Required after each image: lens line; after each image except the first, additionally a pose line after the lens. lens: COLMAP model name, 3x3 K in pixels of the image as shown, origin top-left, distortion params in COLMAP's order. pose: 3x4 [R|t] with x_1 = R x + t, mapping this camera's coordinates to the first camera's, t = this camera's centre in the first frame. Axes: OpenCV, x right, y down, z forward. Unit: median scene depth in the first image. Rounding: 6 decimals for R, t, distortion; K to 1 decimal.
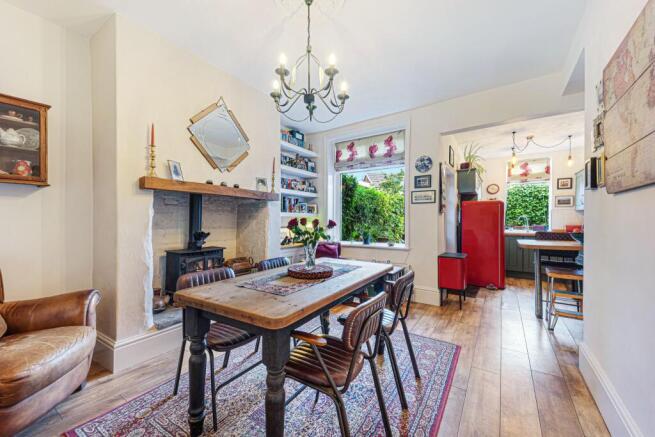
lens RADIAL K [[254.0, 0, 322.9], [0, 254.0, 221.5], [0, 0, 1]] dist [0.016613, -0.000005]
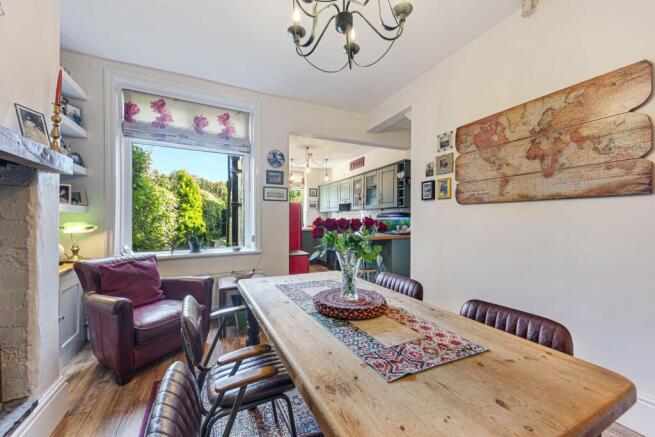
lens RADIAL K [[254.0, 0, 324.4], [0, 254.0, 220.9], [0, 0, 1]] dist [0.016613, -0.000005]
pose [[0.487317, -0.004714, 0.873212, -0.280597], [-0.002704, 0.999972, 0.006908, -0.004760], [-0.873221, -0.005728, 0.487291, 0.336760]]
